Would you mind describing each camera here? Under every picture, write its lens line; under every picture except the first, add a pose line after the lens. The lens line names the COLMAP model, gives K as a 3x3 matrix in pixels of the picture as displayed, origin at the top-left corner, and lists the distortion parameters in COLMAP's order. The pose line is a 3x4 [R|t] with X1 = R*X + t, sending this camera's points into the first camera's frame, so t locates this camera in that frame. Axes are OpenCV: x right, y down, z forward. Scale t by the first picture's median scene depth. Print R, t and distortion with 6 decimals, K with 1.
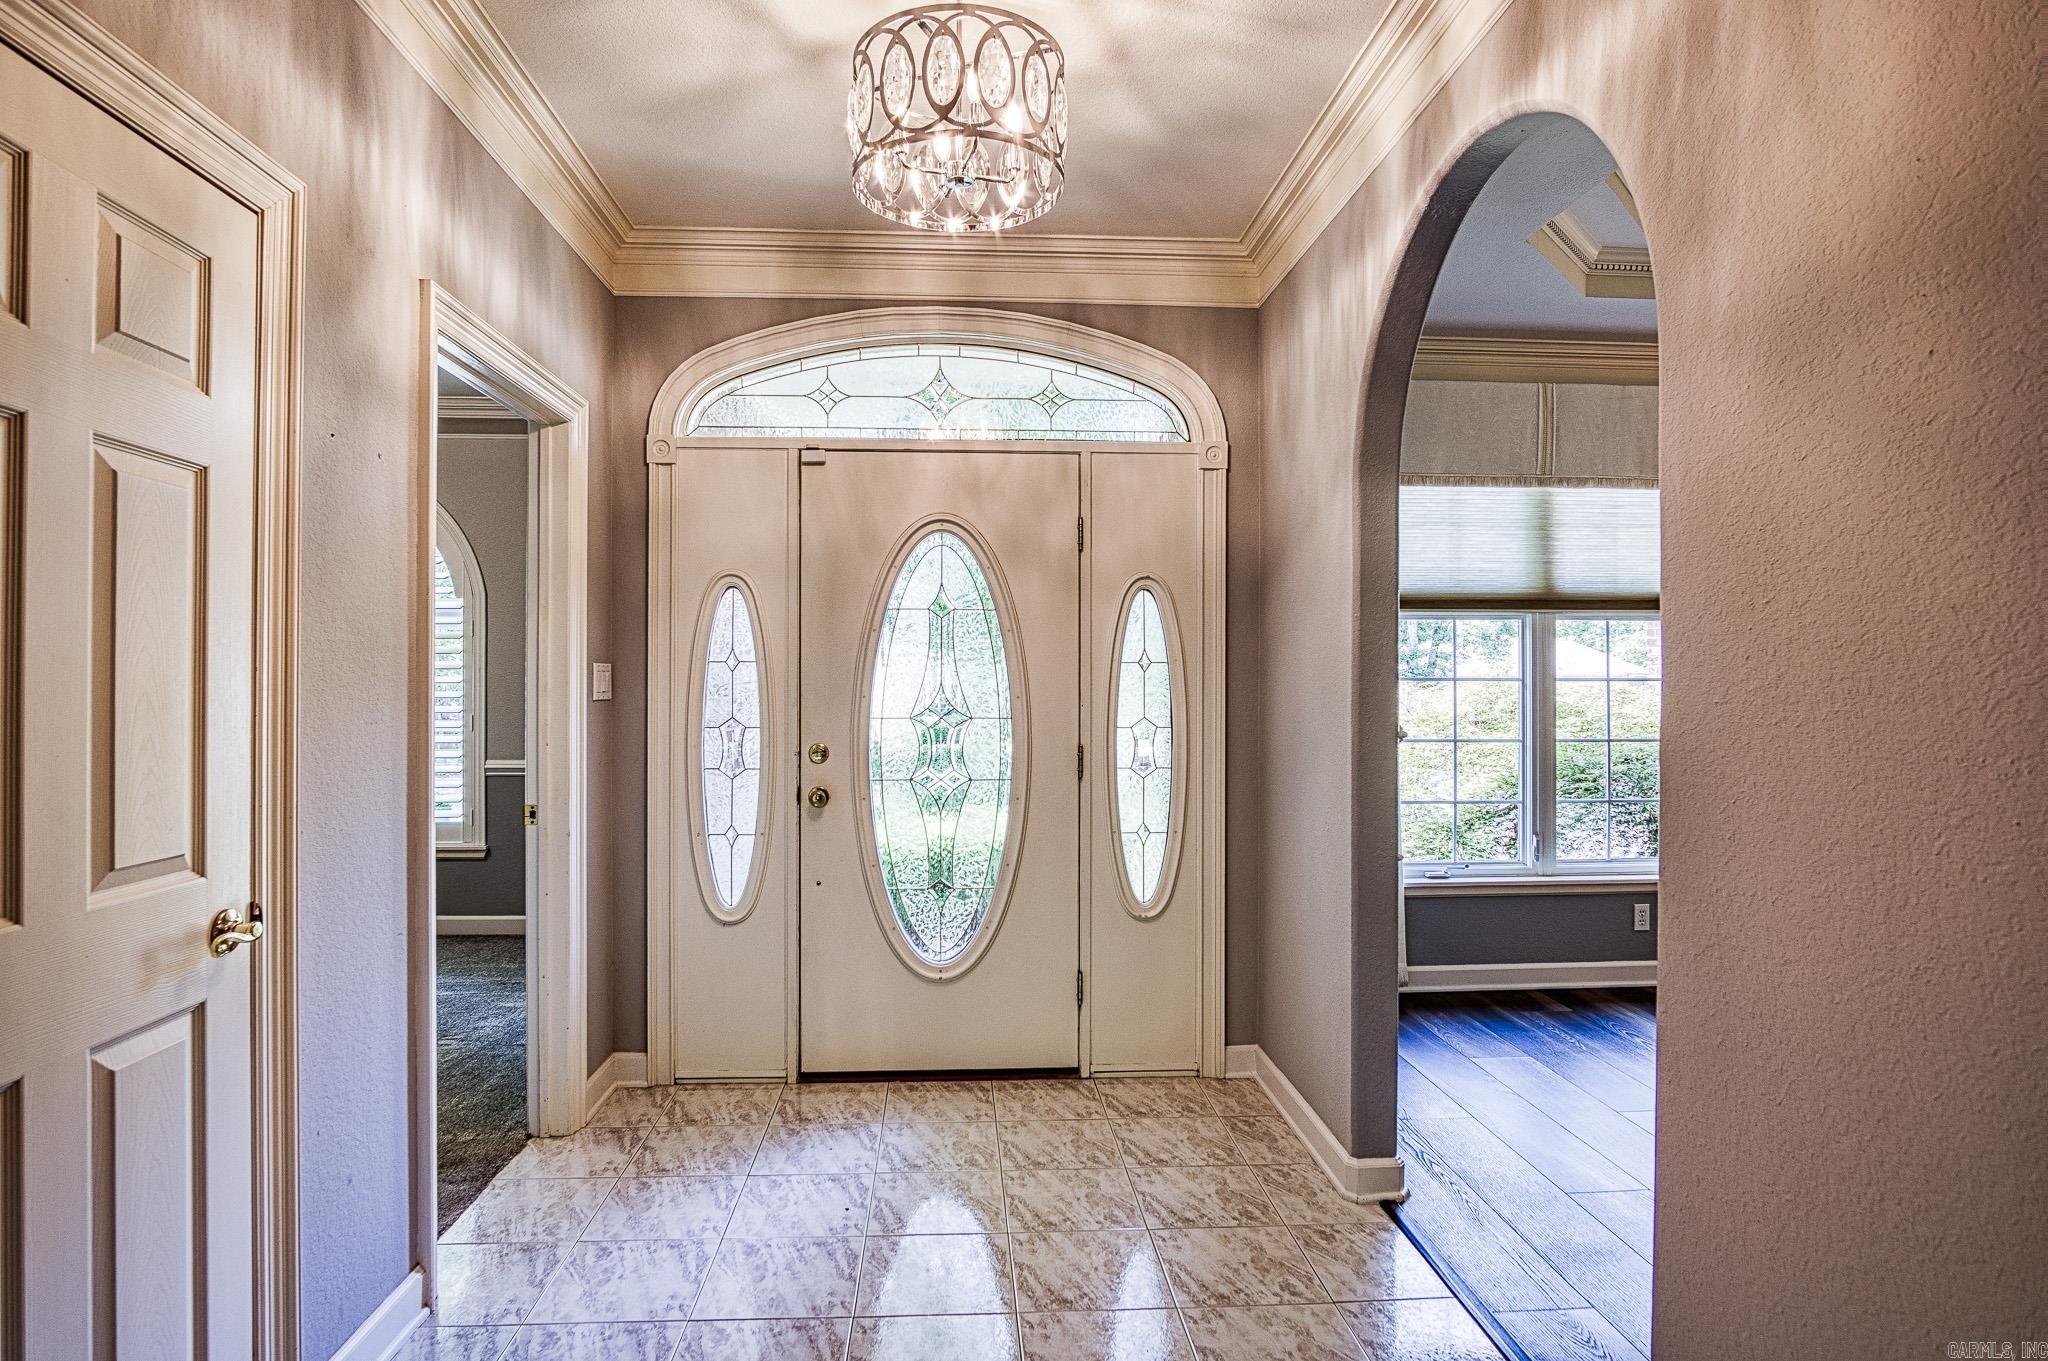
lens RADIAL K [[1091.0, 0, 1054.5], [0, 1091.0, 692.8], [0, 0, 1]] dist [-0.018531, 0.000347]
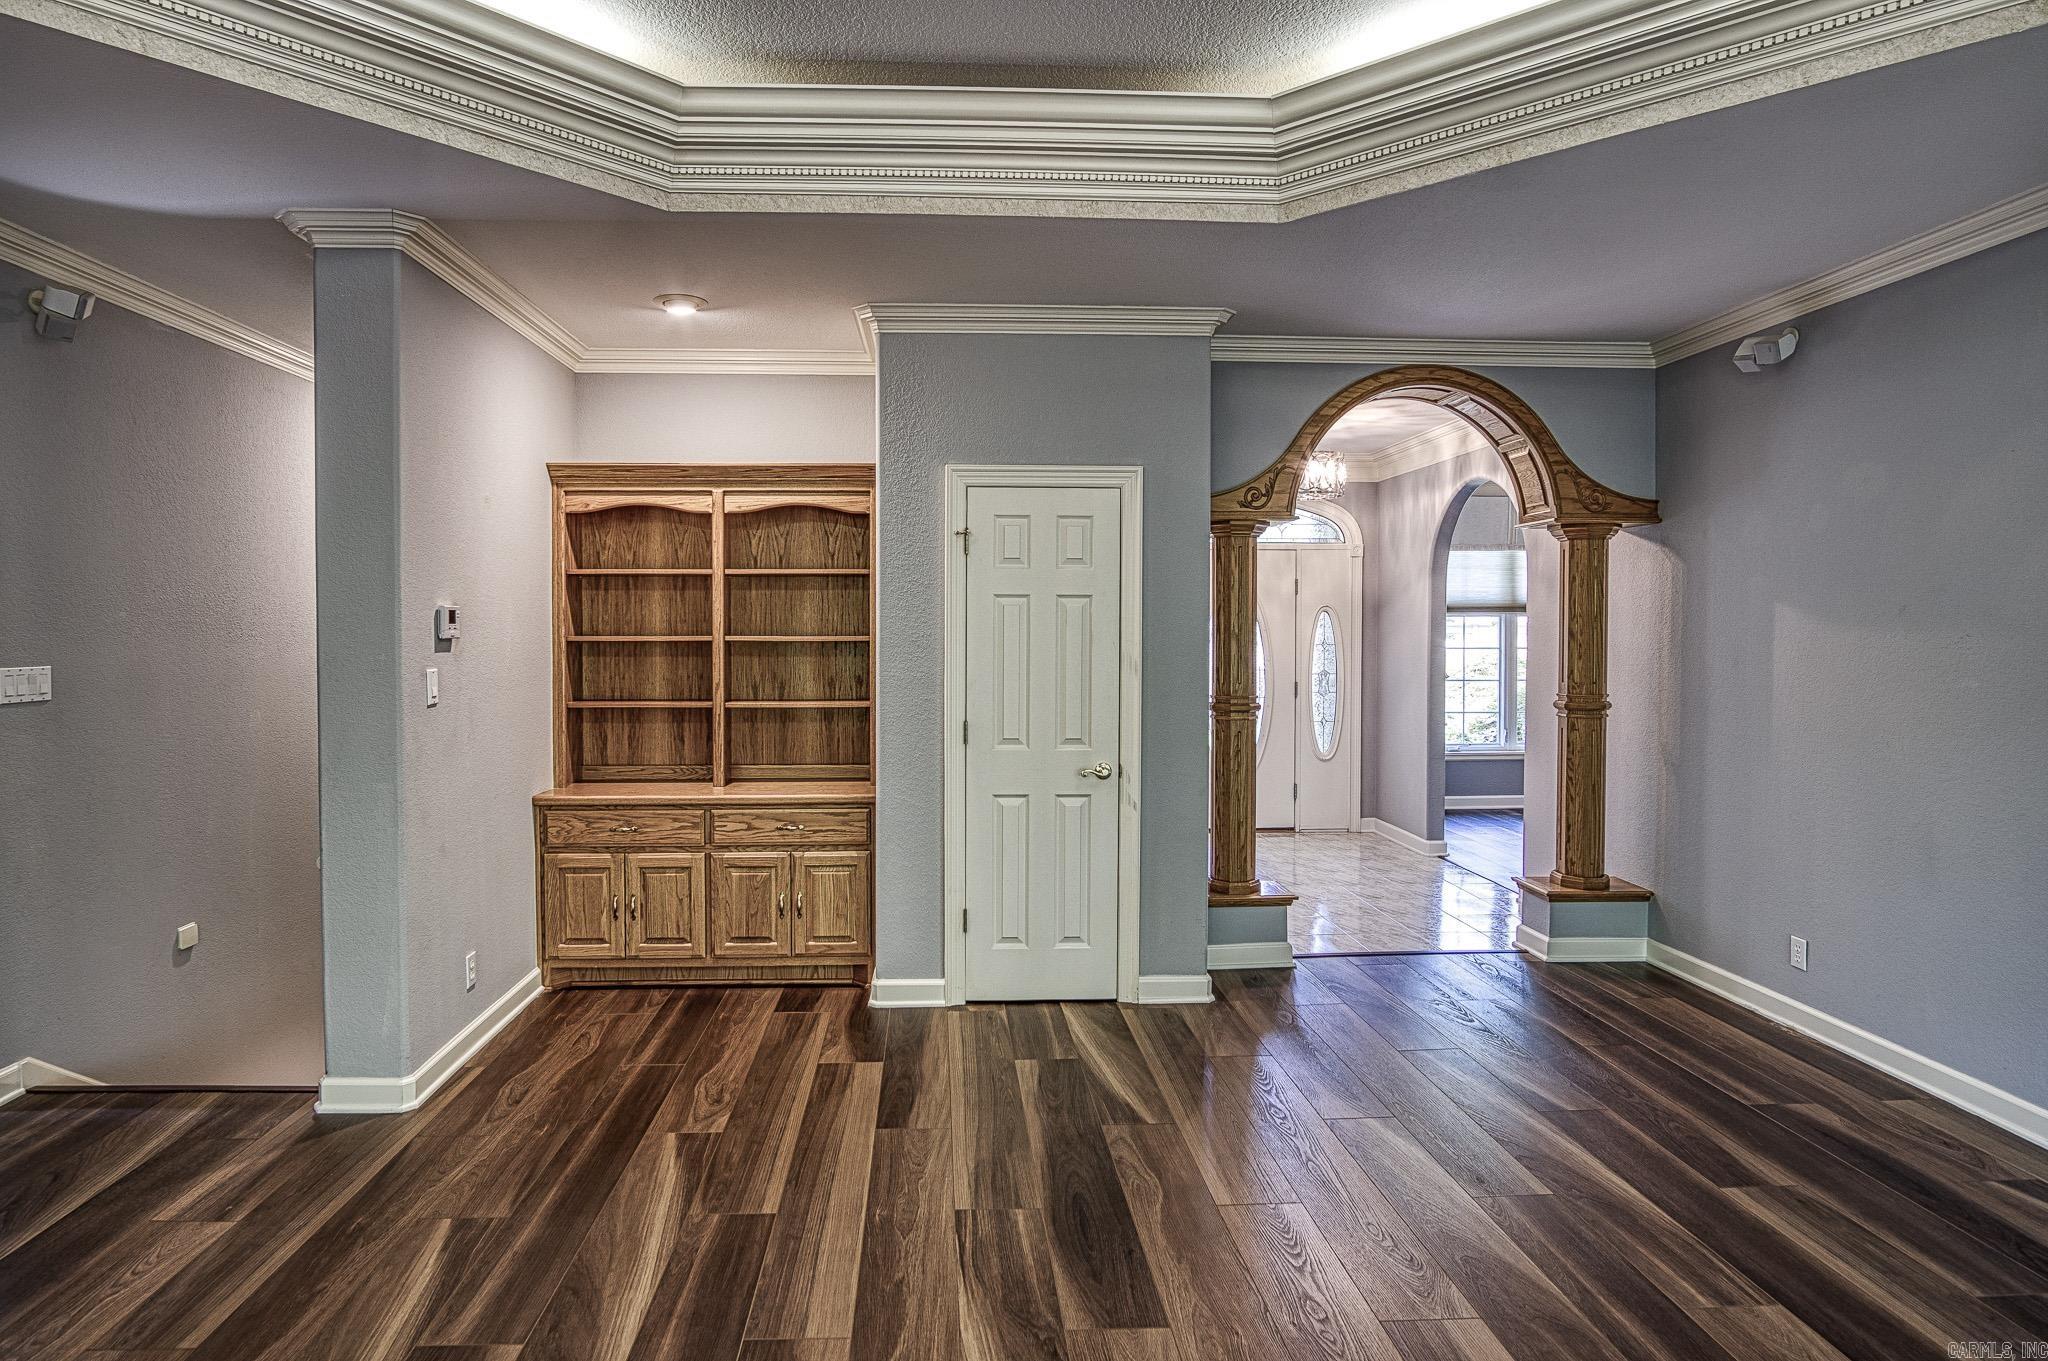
lens RADIAL K [[1100.3, 0, 1023.4], [0, 1100.3, 650.8], [0, 0, 1]] dist [-0.027087, -0.000050]
pose [[0.999838, 0.001955, -0.017875, -0.389179], [-0.001685, 0.999884, 0.015106, -0.037504], [0.017903, -0.015073, 0.999726, -0.982541]]
